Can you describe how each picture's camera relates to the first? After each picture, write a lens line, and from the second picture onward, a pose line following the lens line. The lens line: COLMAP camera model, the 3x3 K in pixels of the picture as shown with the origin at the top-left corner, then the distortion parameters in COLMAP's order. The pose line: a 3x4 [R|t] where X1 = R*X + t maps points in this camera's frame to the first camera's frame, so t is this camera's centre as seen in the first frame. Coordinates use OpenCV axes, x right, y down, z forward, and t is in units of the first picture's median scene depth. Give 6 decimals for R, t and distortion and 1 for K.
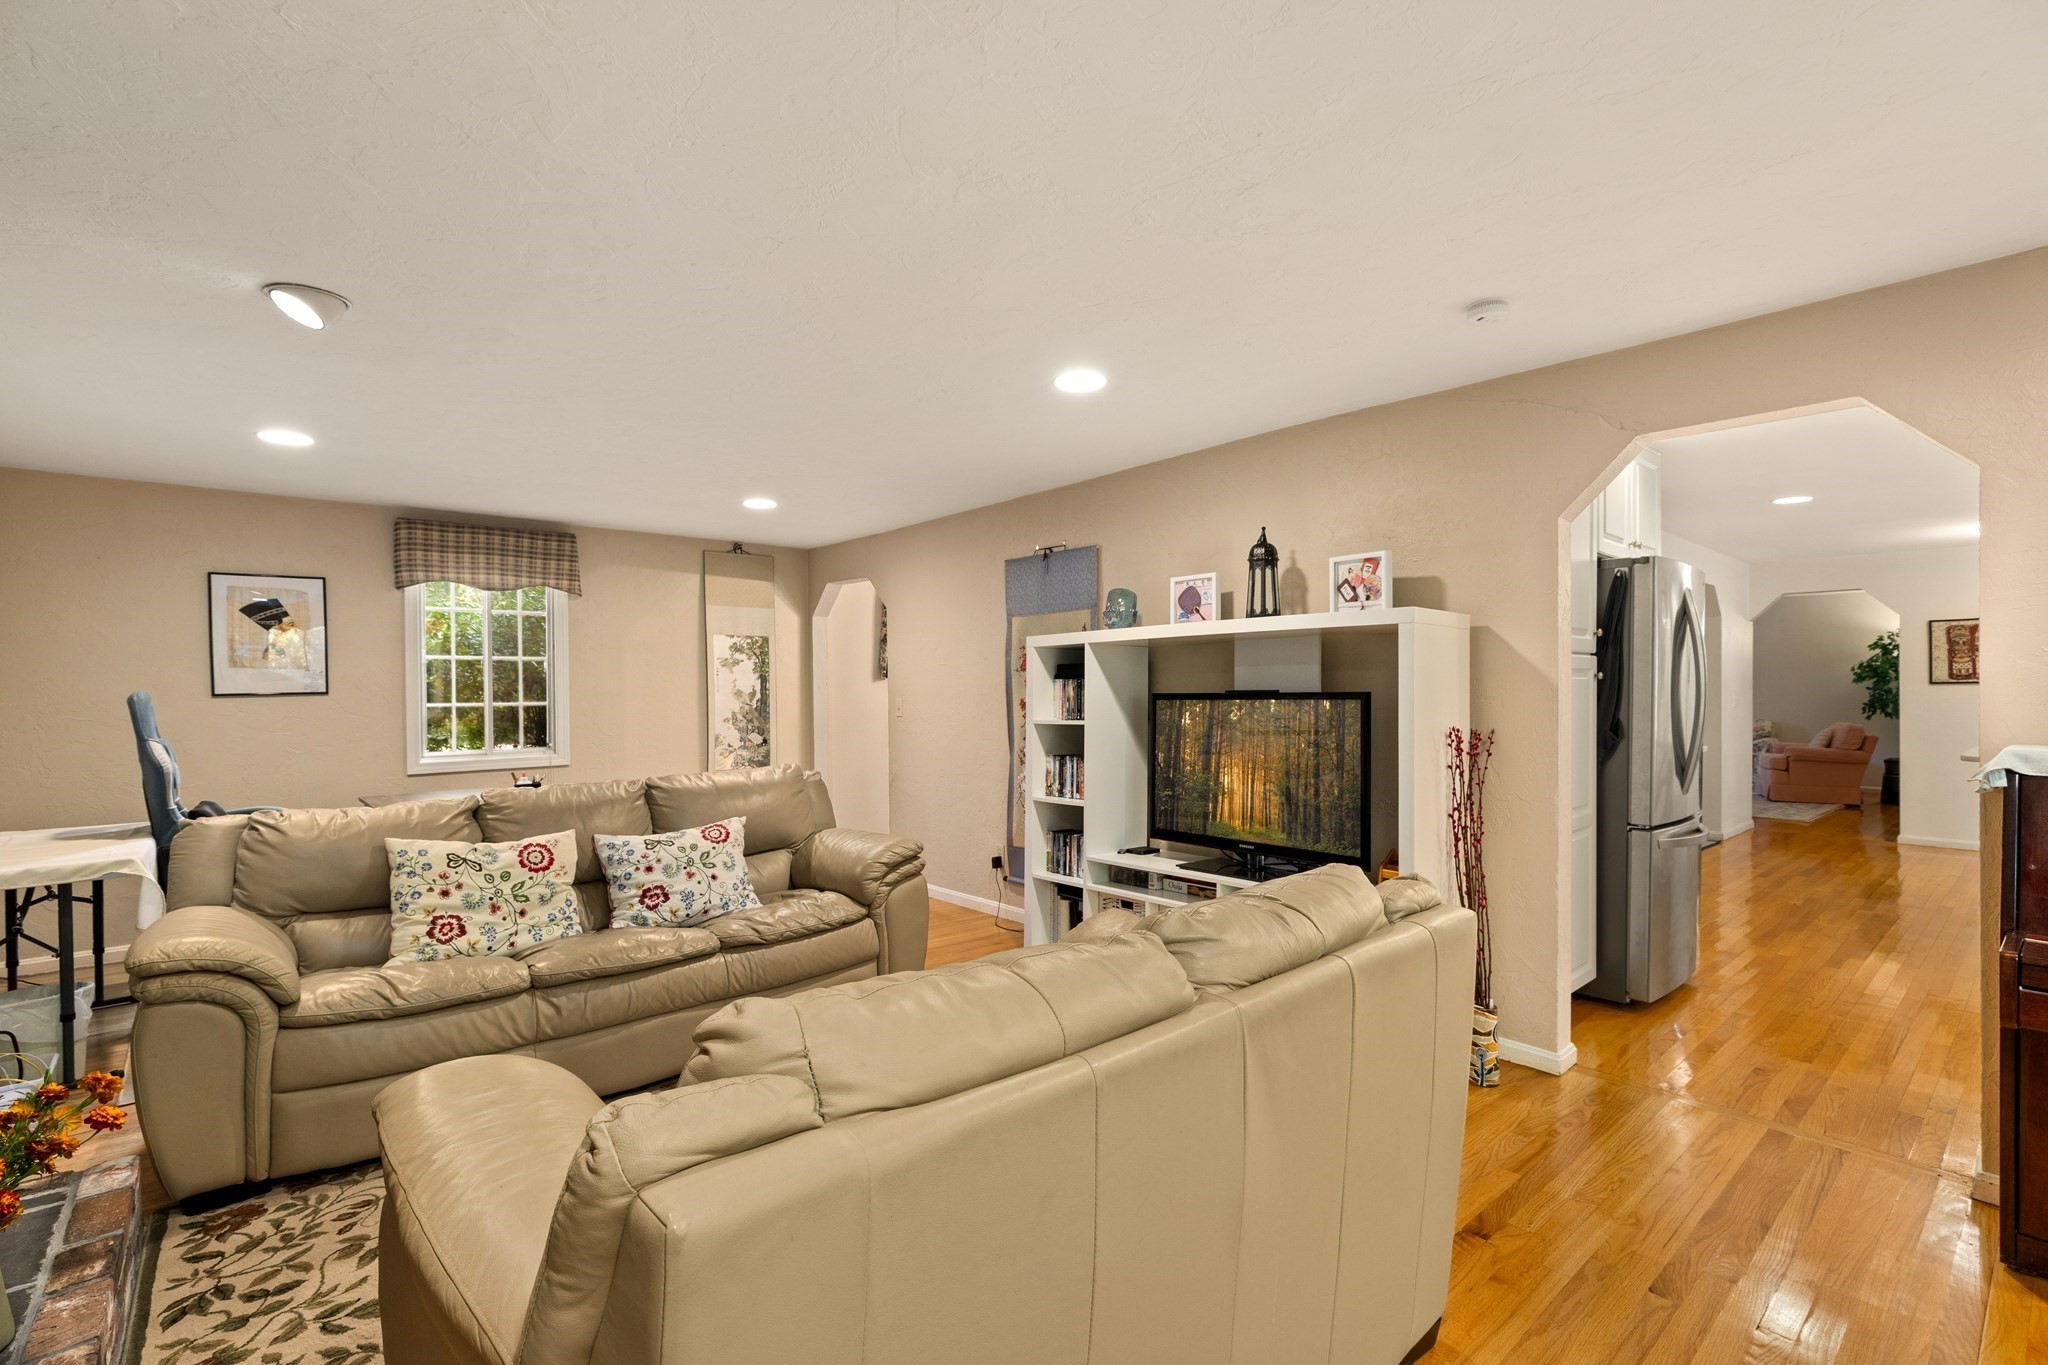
lens RADIAL K [[919.1, 0, 1019.3], [0, 919.1, 684.4], [0, 0, 1]] dist [0.004091, -0.000333]
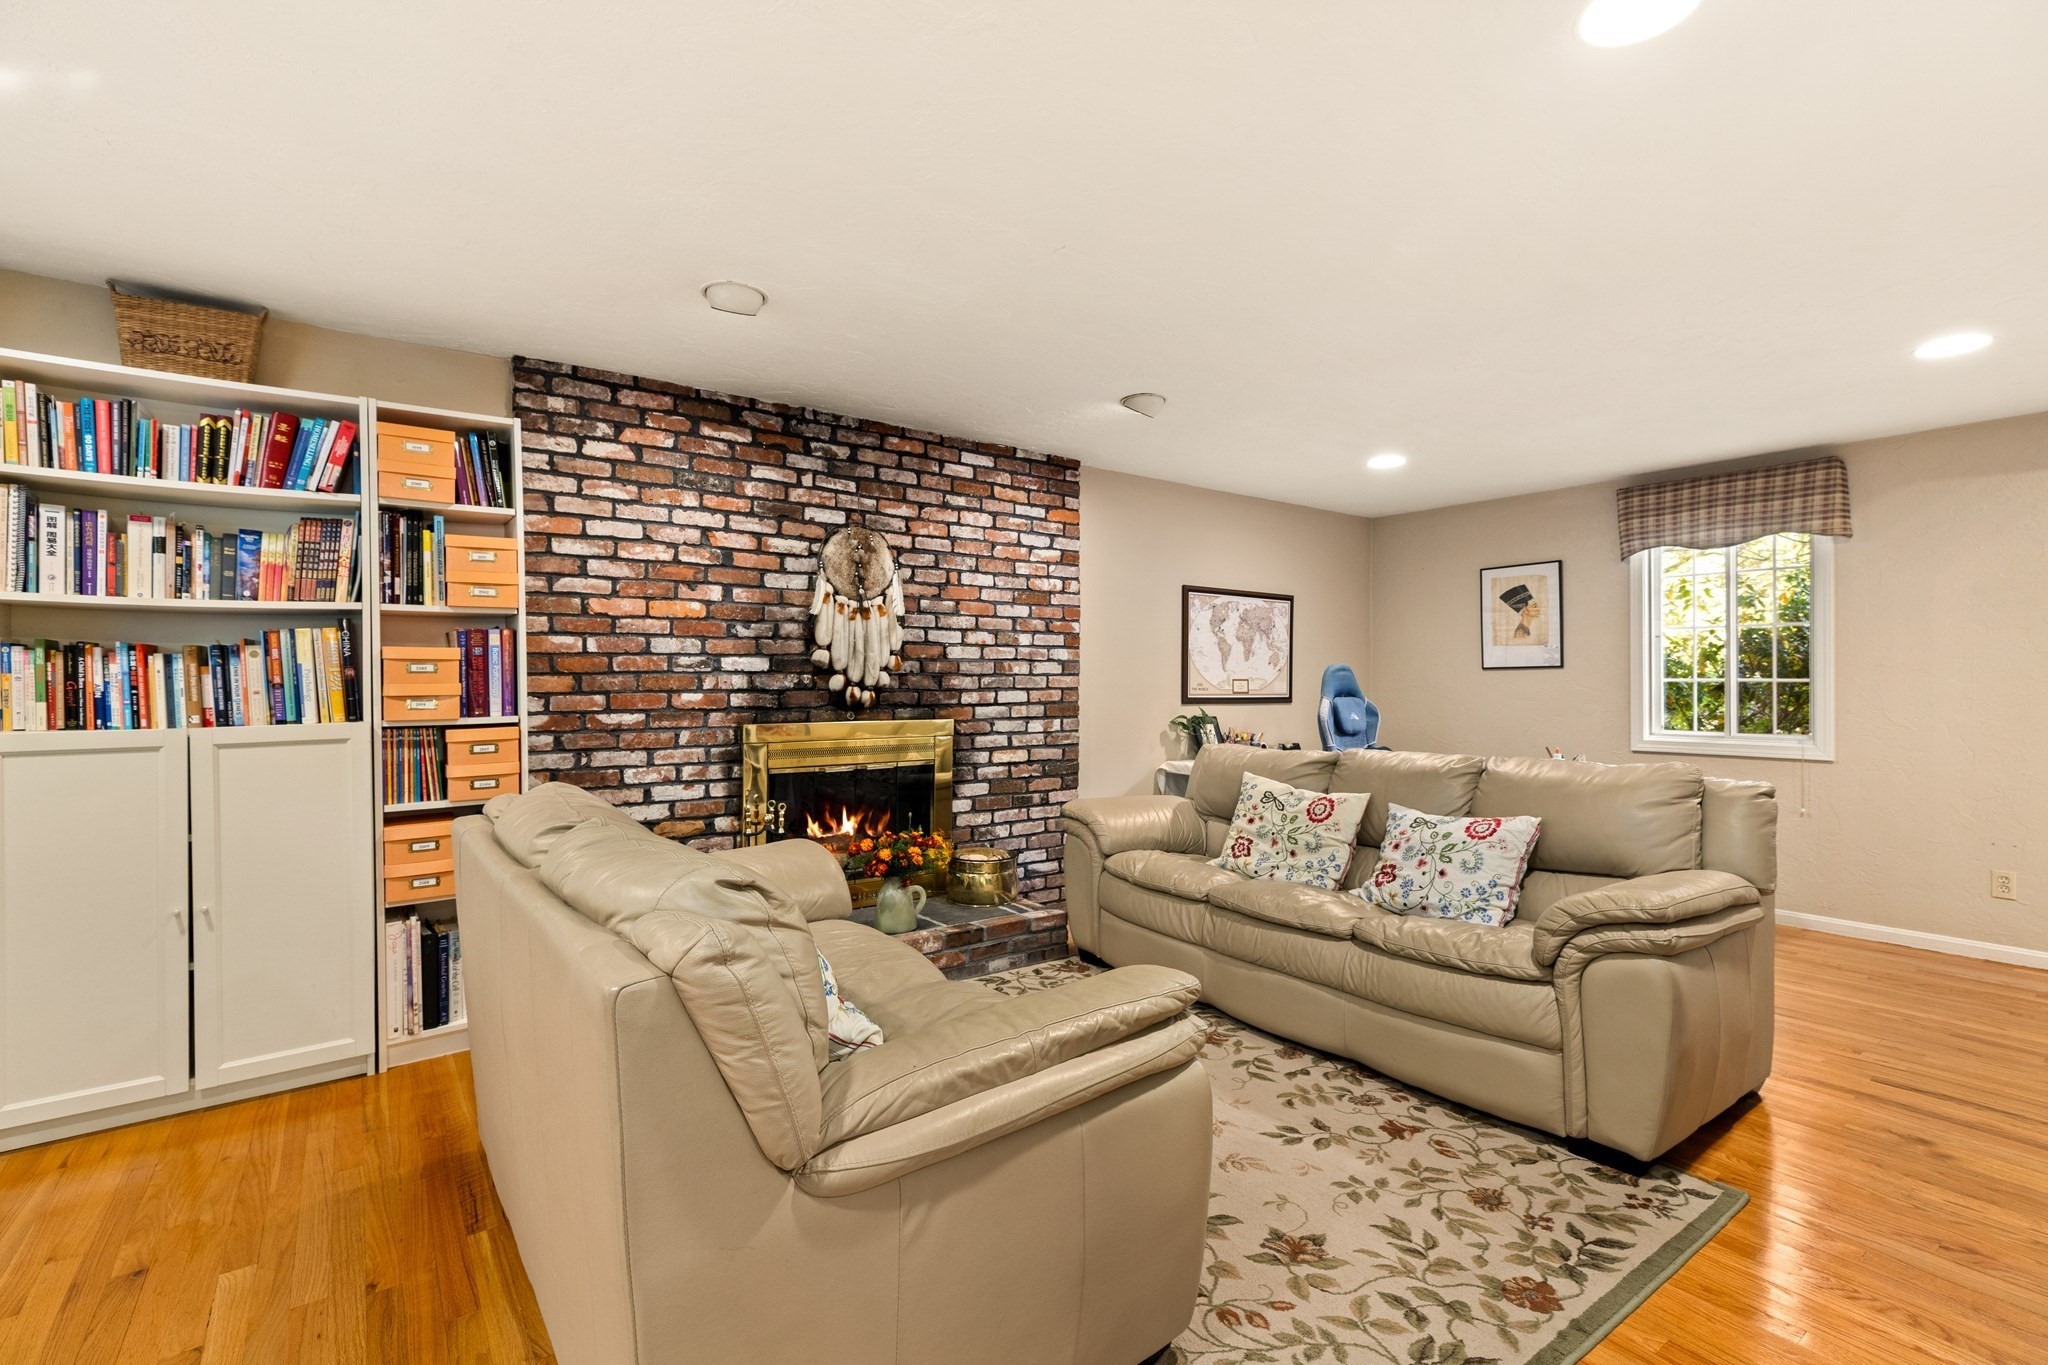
lens RADIAL K [[919.1, 0, 1022.5], [0, 919.1, 676.5], [0, 0, 1]] dist [0.004091, -0.000333]
pose [[-0.078914, 0.004207, -0.996873, 0.287201], [0.003330, 0.999987, 0.003957, 0.011220], [0.996876, -0.003007, -0.078926, 0.352197]]
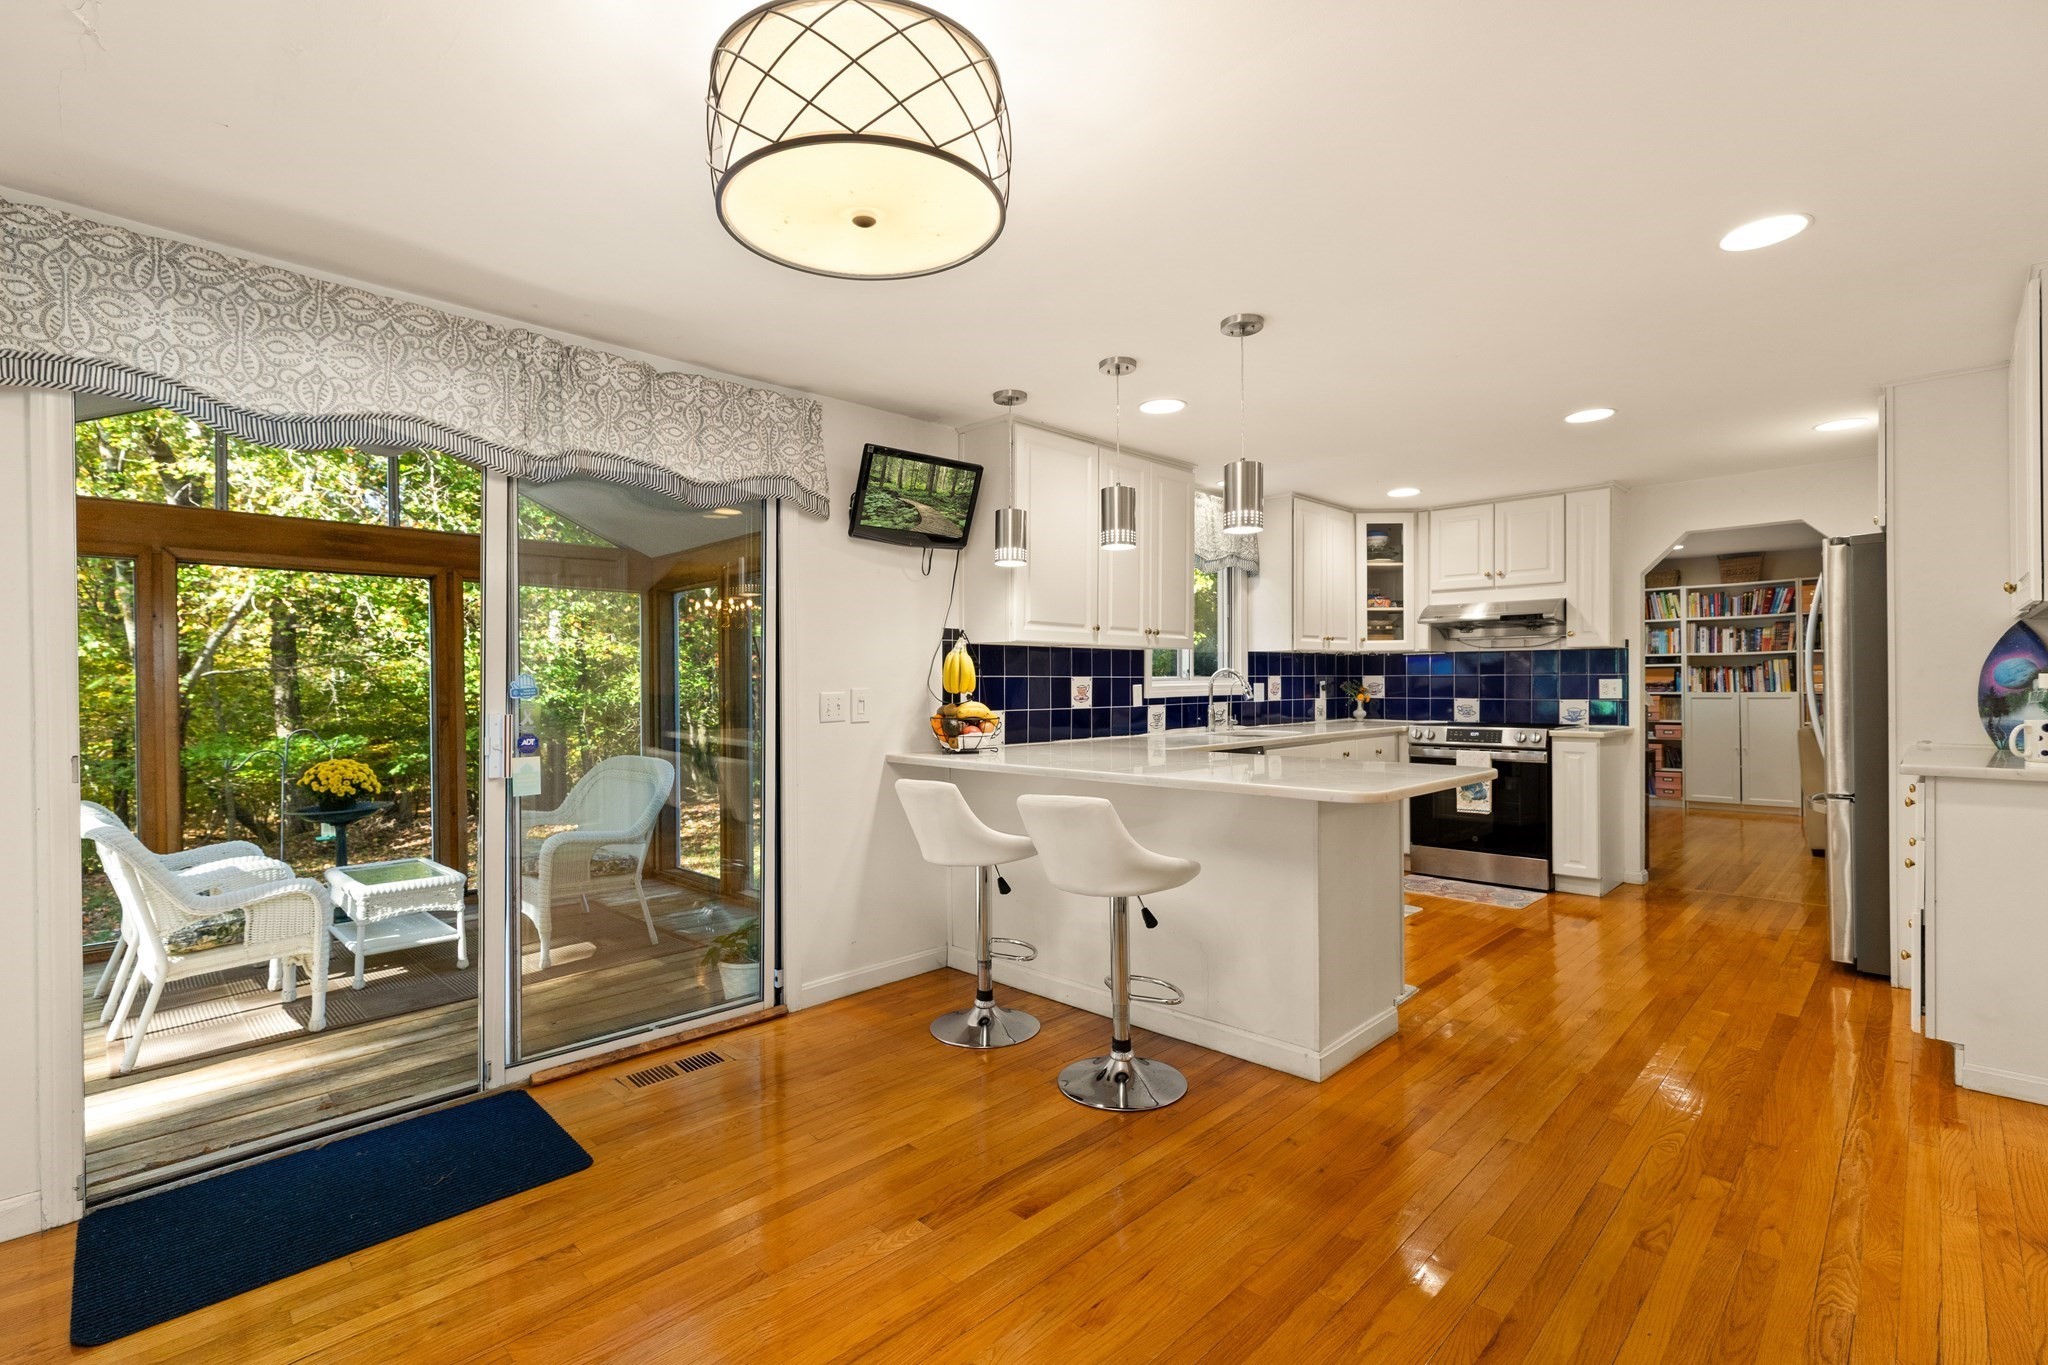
lens RADIAL K [[919.1, 0, 1028.6], [0, 919.1, 687.3], [0, 0, 1]] dist [0.004091, -0.000333]
pose [[-0.996771, 0.011978, -0.079396, 1.004451], [0.011671, 0.999923, 0.004333, 0.009736], [0.079442, 0.003393, -0.996834, 1.158004]]
